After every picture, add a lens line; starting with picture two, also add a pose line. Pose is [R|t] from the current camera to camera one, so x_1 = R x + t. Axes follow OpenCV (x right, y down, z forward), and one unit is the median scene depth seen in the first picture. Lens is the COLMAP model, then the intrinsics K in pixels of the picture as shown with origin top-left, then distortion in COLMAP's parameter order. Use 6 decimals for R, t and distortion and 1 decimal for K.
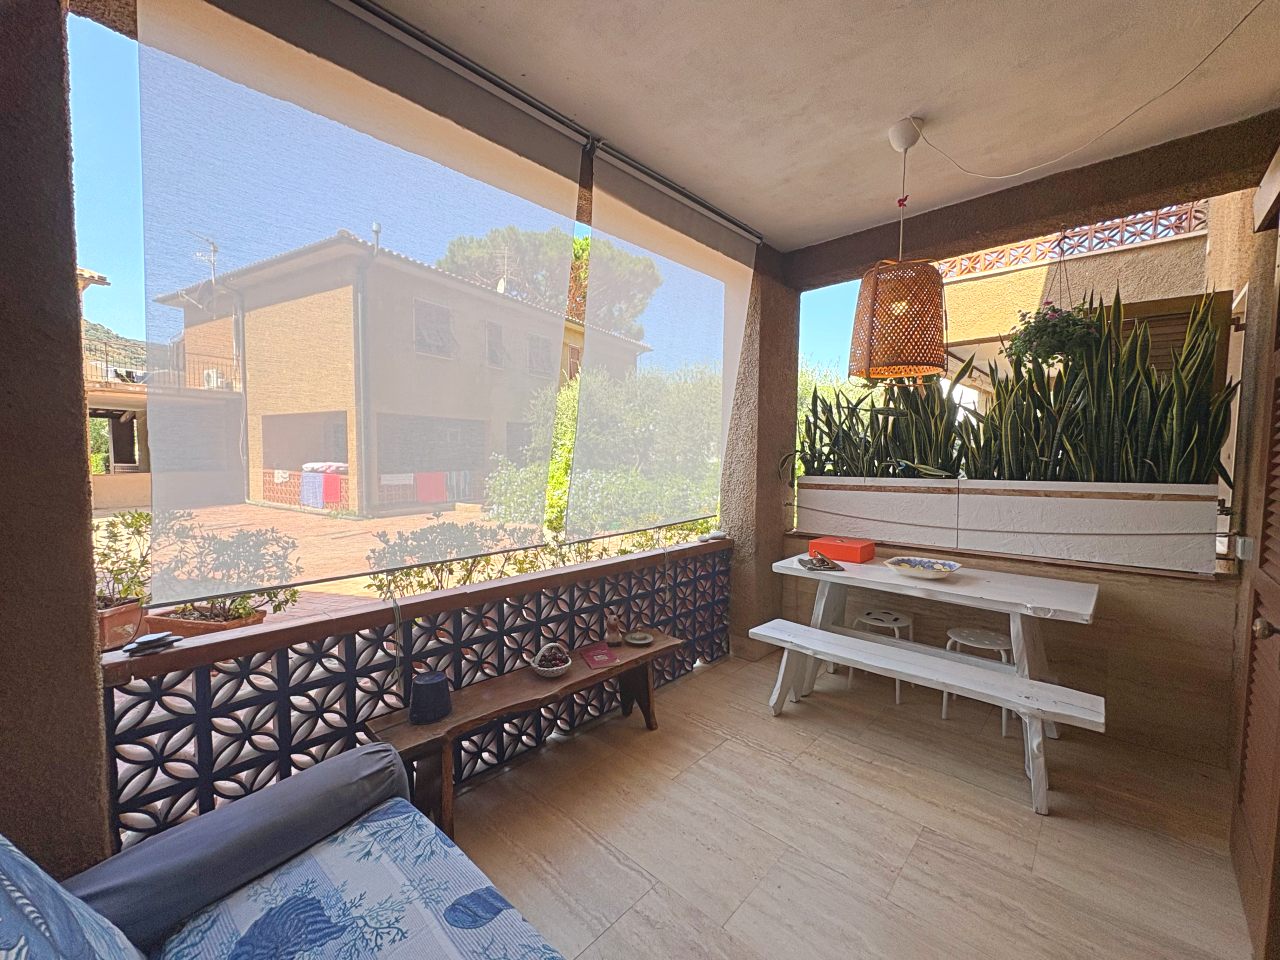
lens RADIAL K [[510.6, 0, 640.3], [0, 510.6, 481.3], [0, 0, 1]] dist [-0.001447, 0.000359]
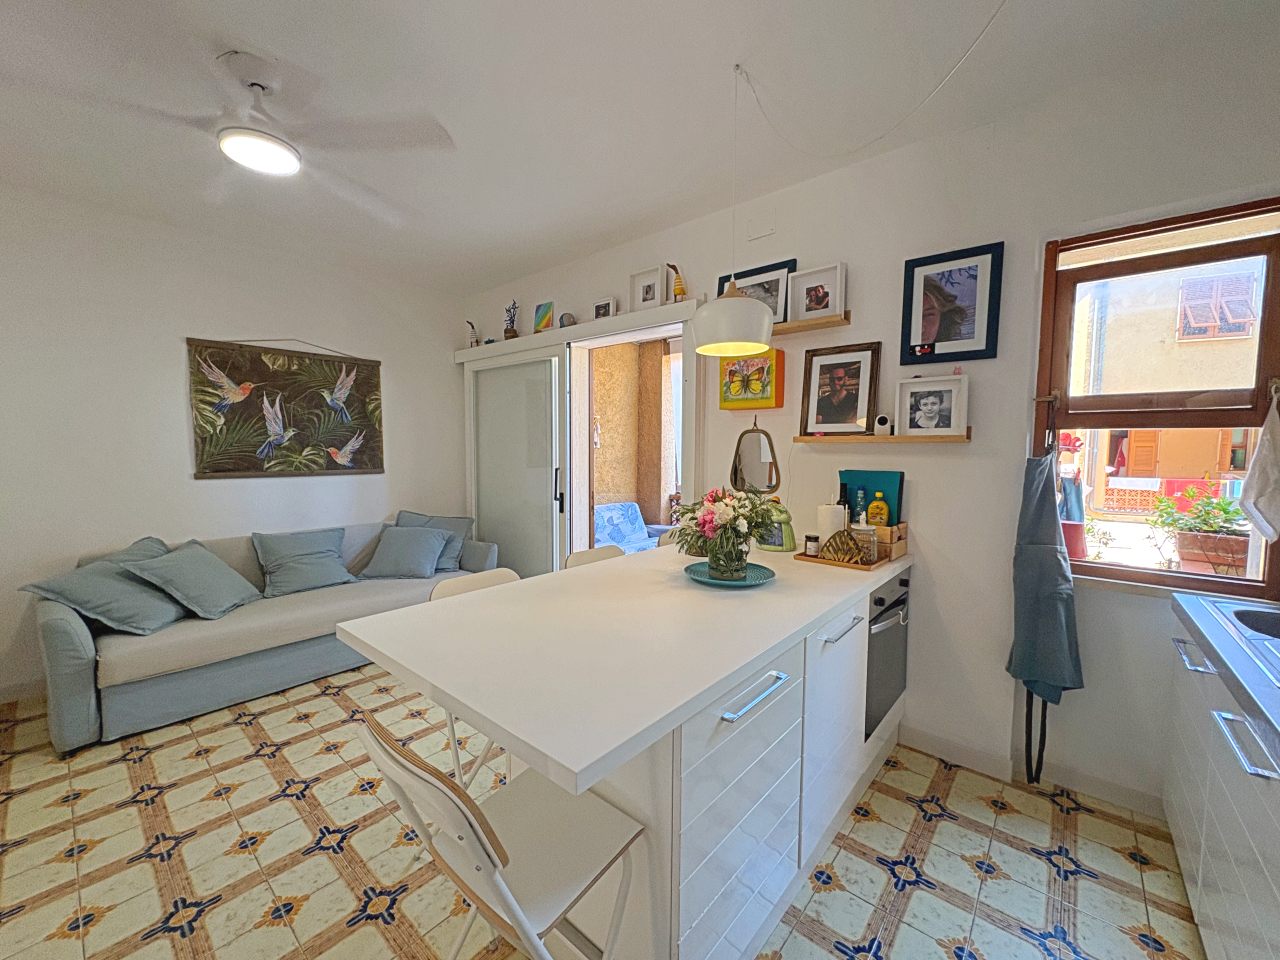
lens RADIAL K [[510.6, 0, 641.2], [0, 510.6, 482.2], [0, 0, 1]] dist [-0.001447, 0.000359]
pose [[0.047830, 0.061085, -0.996986, 0.411911], [-0.065676, 0.996161, 0.057884, -0.001461], [0.996694, 0.062709, 0.051658, 0.051622]]
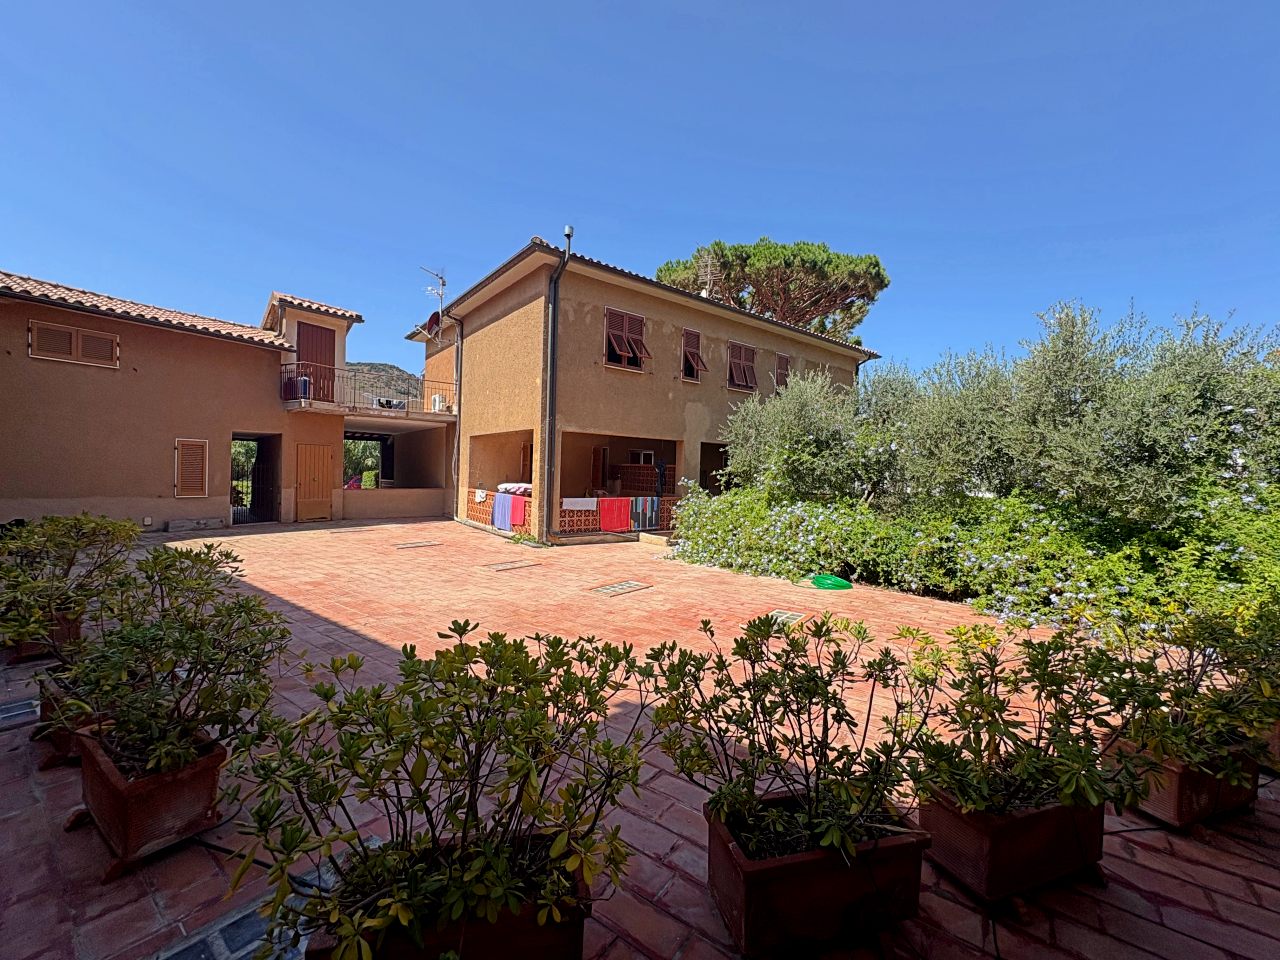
lens RADIAL K [[510.6, 0, 640.9], [0, 510.6, 480.7], [0, 0, 1]] dist [-0.001447, 0.000359]
pose [[0.926242, 0.024925, -0.376106, -0.033454], [-0.043985, 0.998142, -0.042174, -0.011831], [0.374355, 0.055606, 0.925617, 0.195492]]
